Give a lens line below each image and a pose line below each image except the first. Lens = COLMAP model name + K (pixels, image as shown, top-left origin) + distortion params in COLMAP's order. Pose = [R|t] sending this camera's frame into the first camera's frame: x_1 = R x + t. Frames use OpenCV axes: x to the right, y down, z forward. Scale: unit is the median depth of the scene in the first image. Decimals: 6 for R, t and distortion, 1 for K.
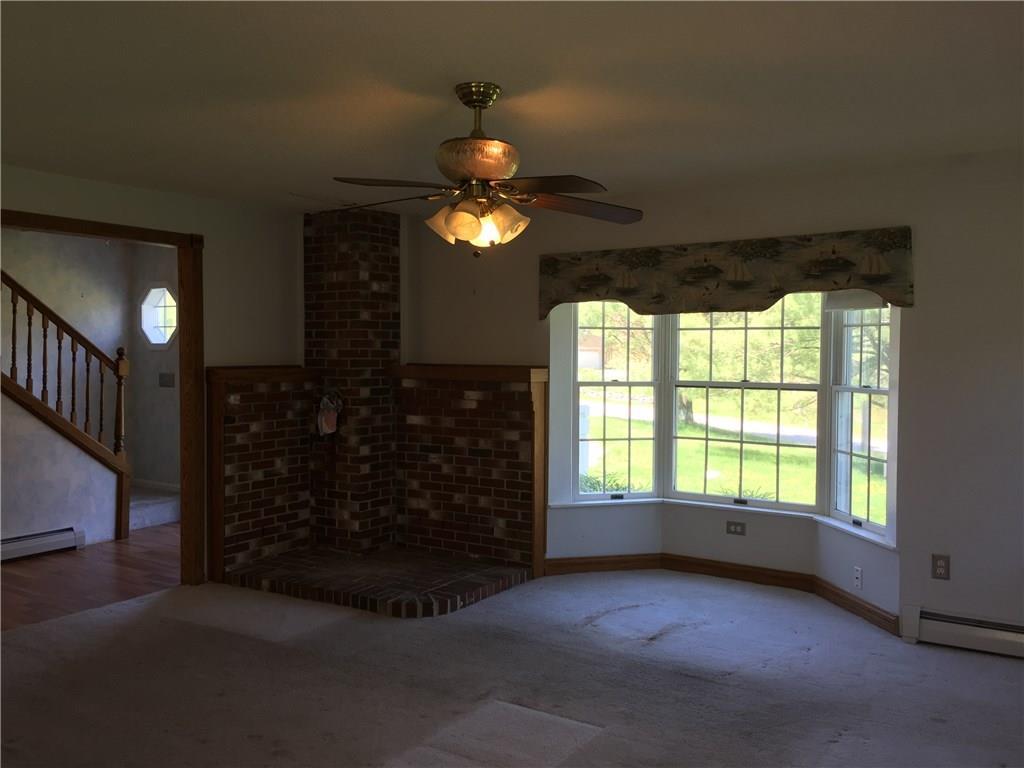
lens RADIAL K [[863.9, 0, 512.0], [0, 863.9, 384.0], [0, 0, 1]] dist [0.089157, 0.000066]
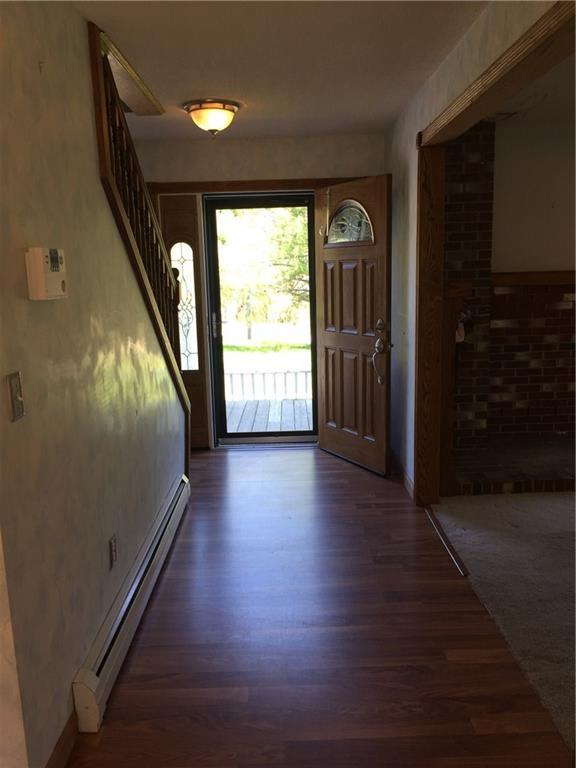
lens RADIAL K [[647.9, 0, 288.0], [0, 647.9, 384.0], [0, 0, 1]] dist [0.089157, 0.000066]
pose [[0.832153, -0.124530, 0.540383, -0.818049], [0.050911, 0.987500, 0.149168, -0.021955], [-0.552204, -0.096619, 0.828091, 0.453097]]
